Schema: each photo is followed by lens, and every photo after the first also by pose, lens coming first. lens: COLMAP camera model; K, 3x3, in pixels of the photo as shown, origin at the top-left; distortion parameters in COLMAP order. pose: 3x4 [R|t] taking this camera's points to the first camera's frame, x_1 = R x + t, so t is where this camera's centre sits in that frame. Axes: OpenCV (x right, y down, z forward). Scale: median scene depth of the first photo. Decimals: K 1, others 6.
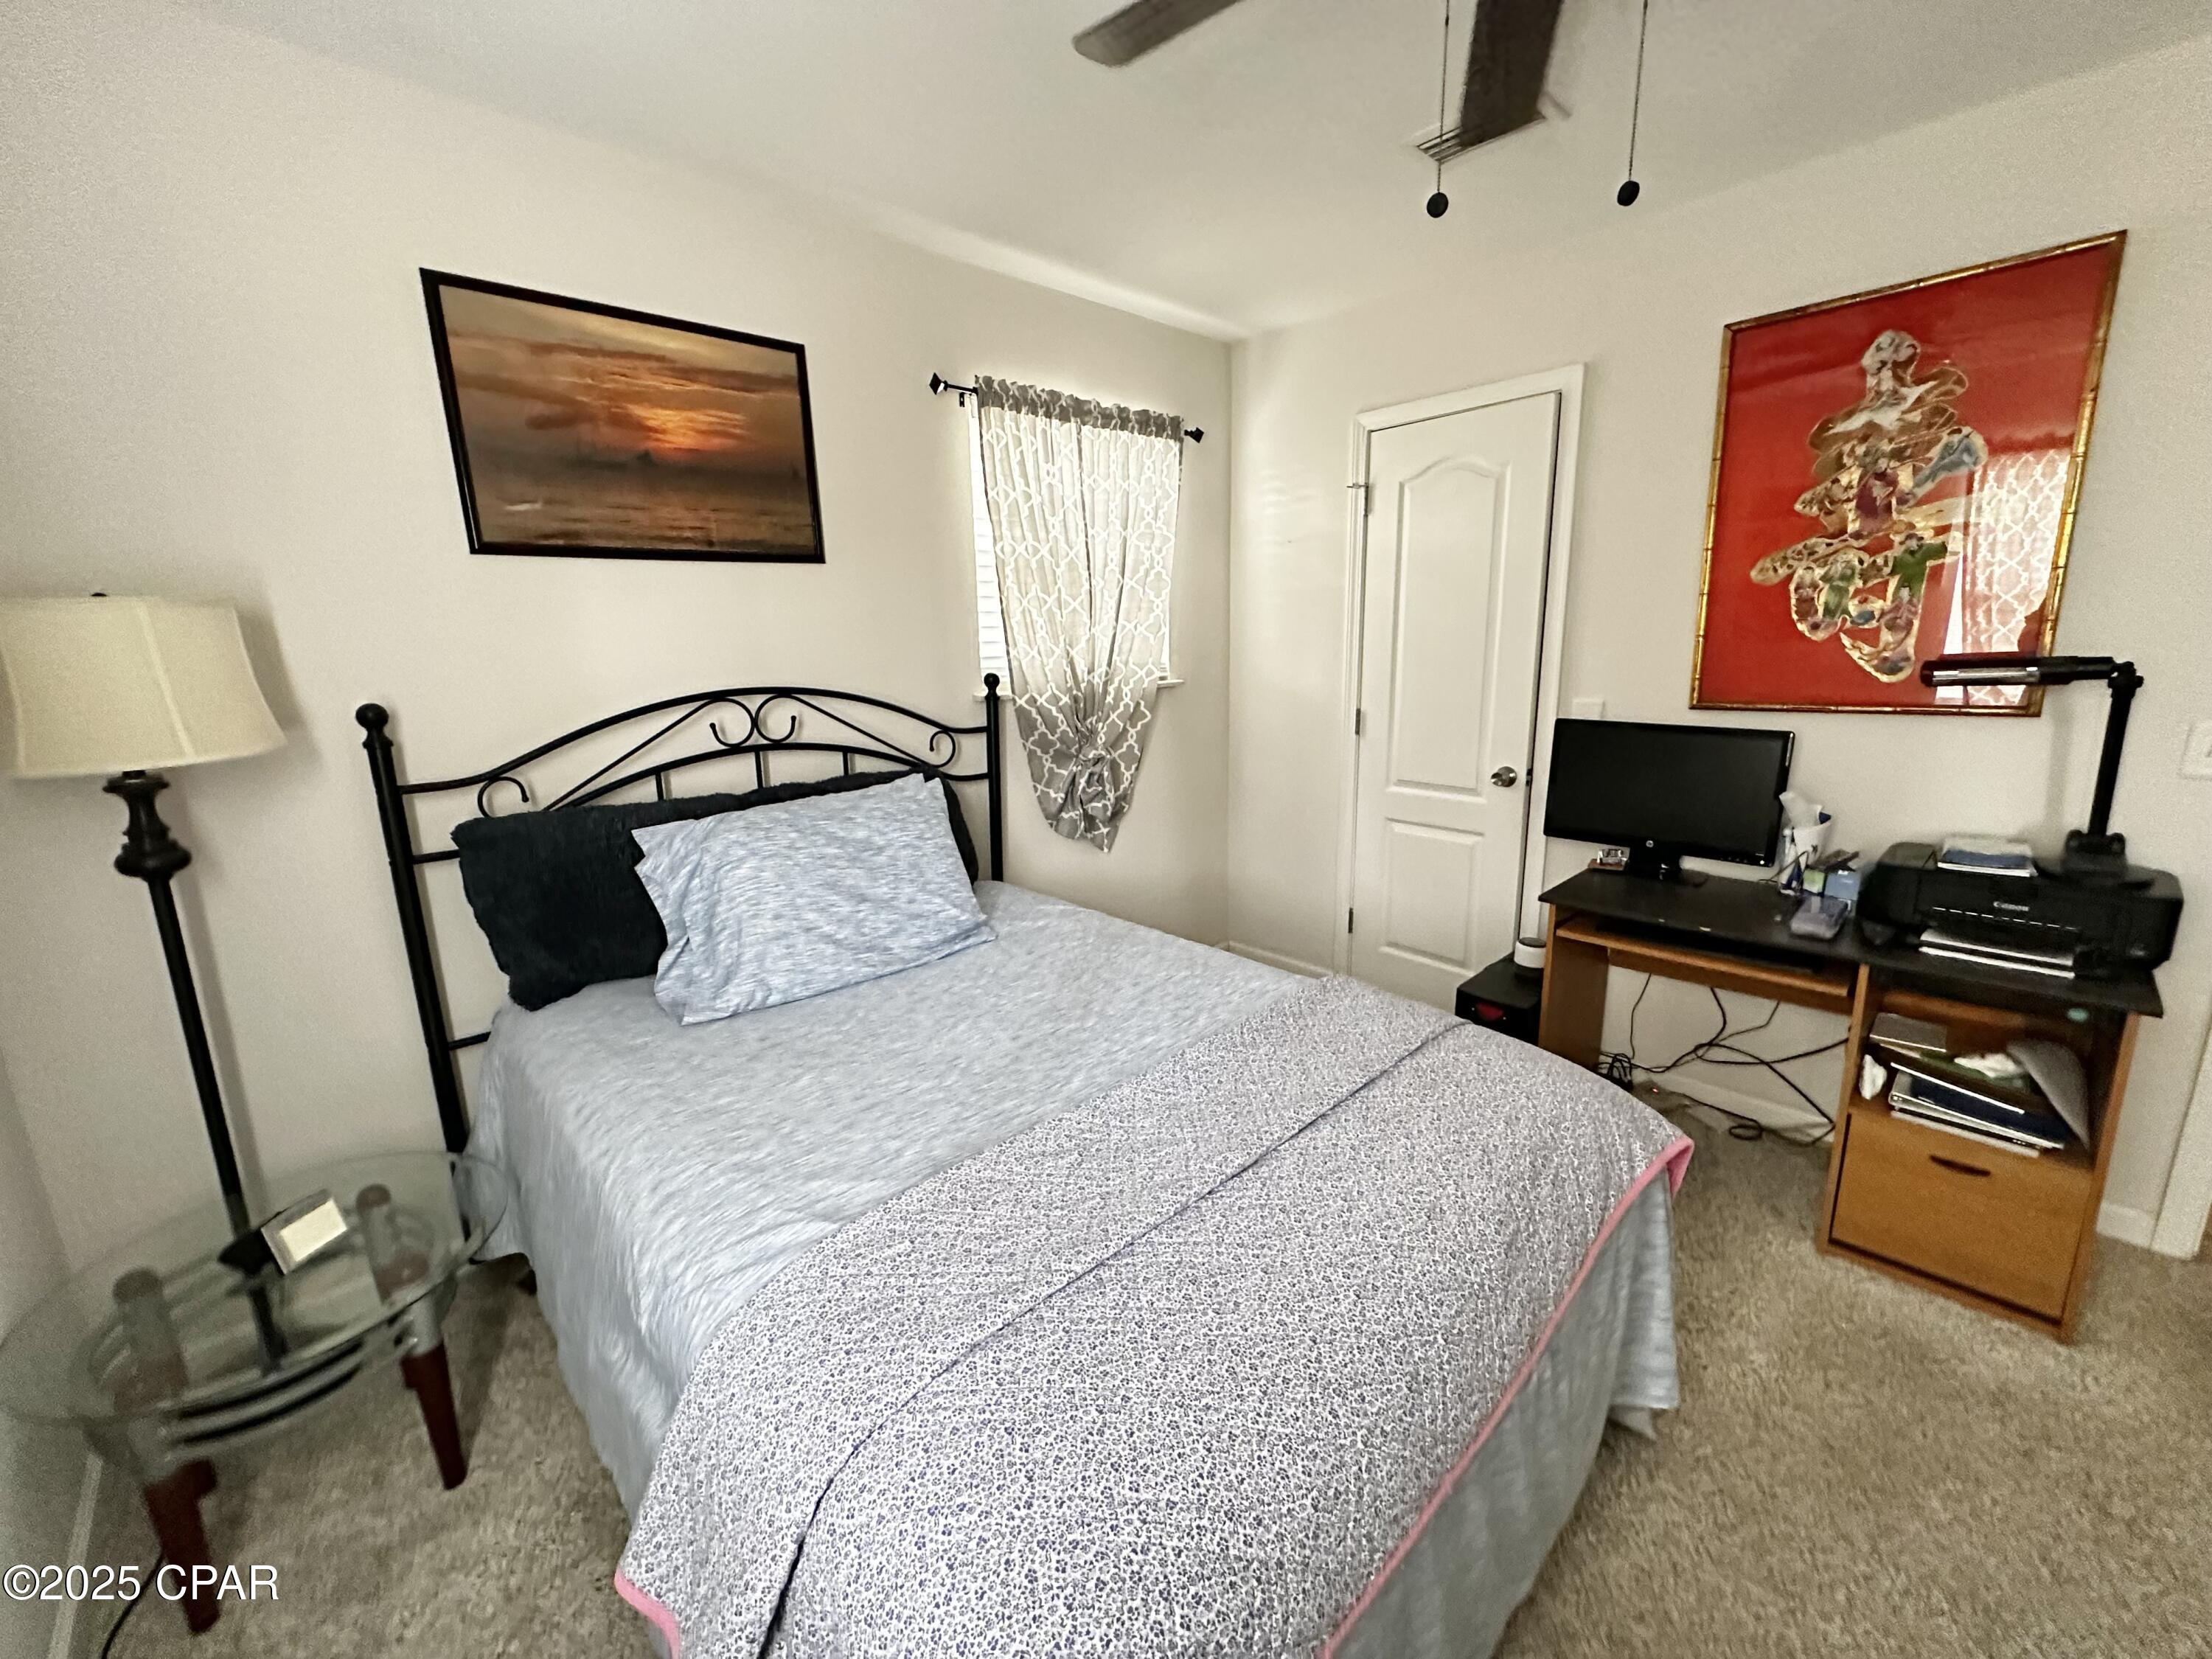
lens RADIAL K [[885.8, 0, 1112.2], [0, 885.8, 829.7], [0, 0, 1]] dist [-0.001895, 0.000520]
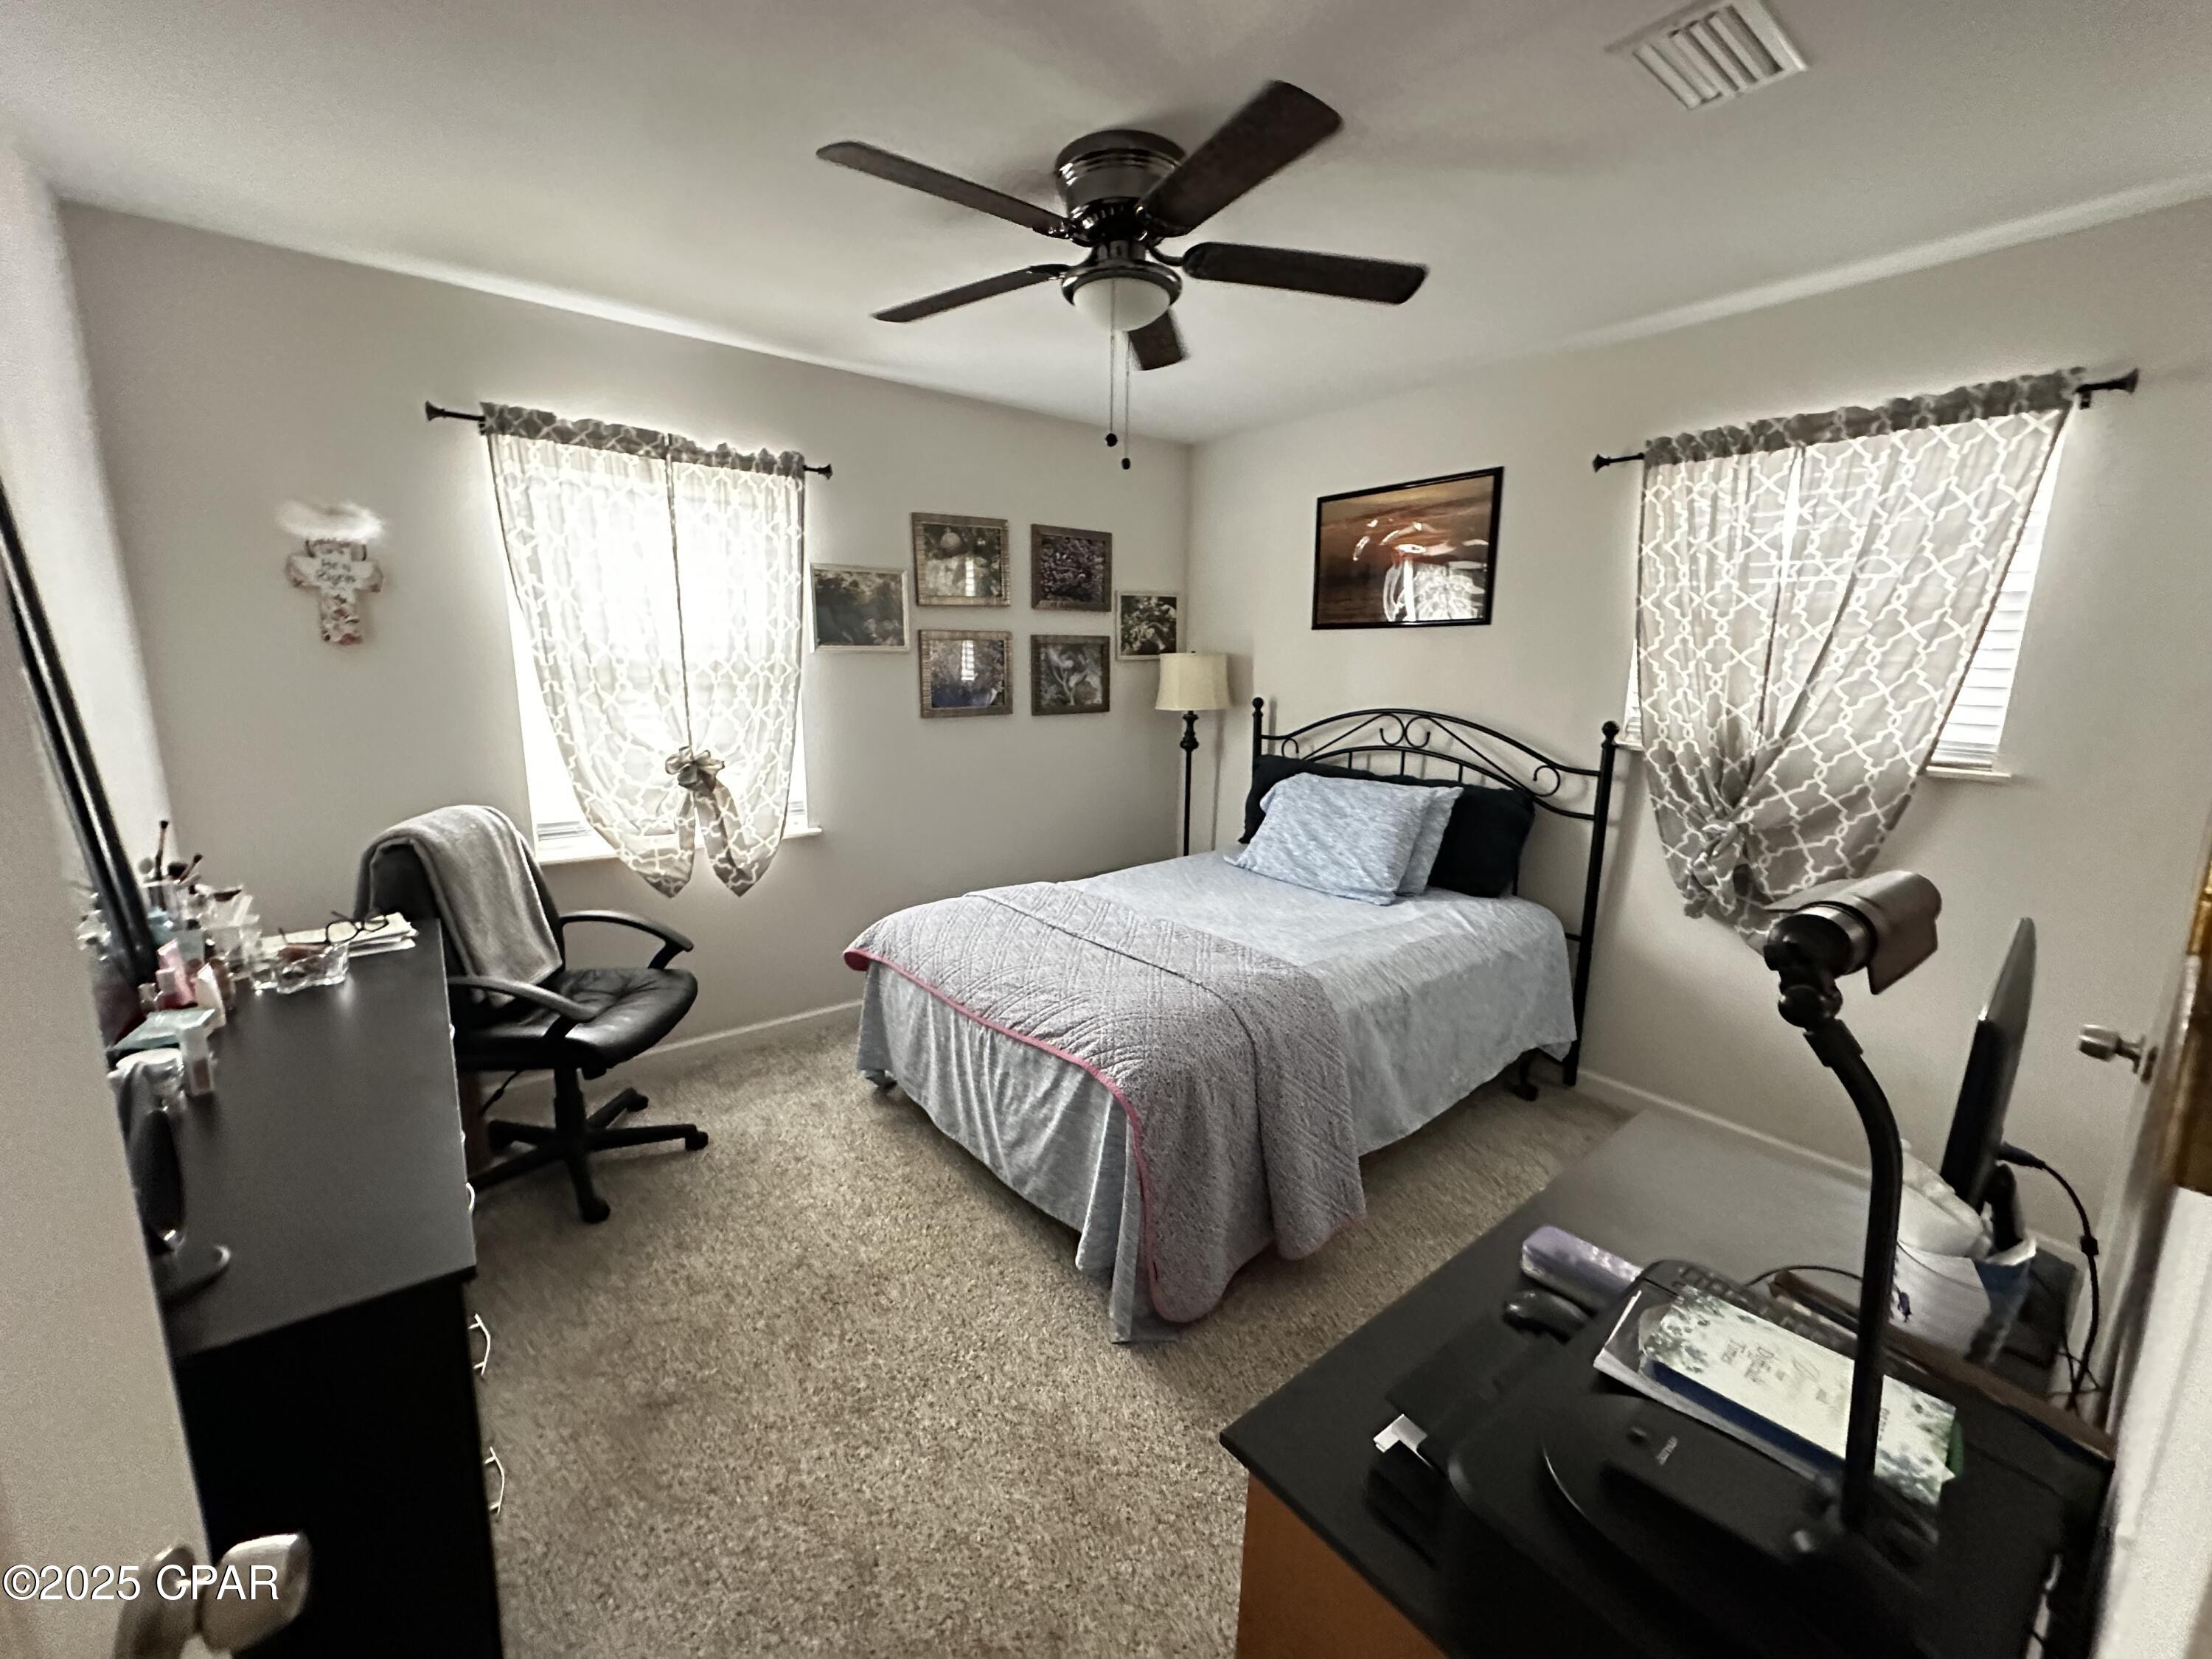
lens RADIAL K [[885.8, 0, 1095.9], [0, 885.8, 827.9], [0, 0, 1]] dist [-0.001895, 0.000520]
pose [[-0.094407, 0.210159, -0.973098, 1.063819], [-0.228533, 0.946786, 0.226648, -0.173010], [0.968948, 0.243783, -0.041355, 0.540920]]
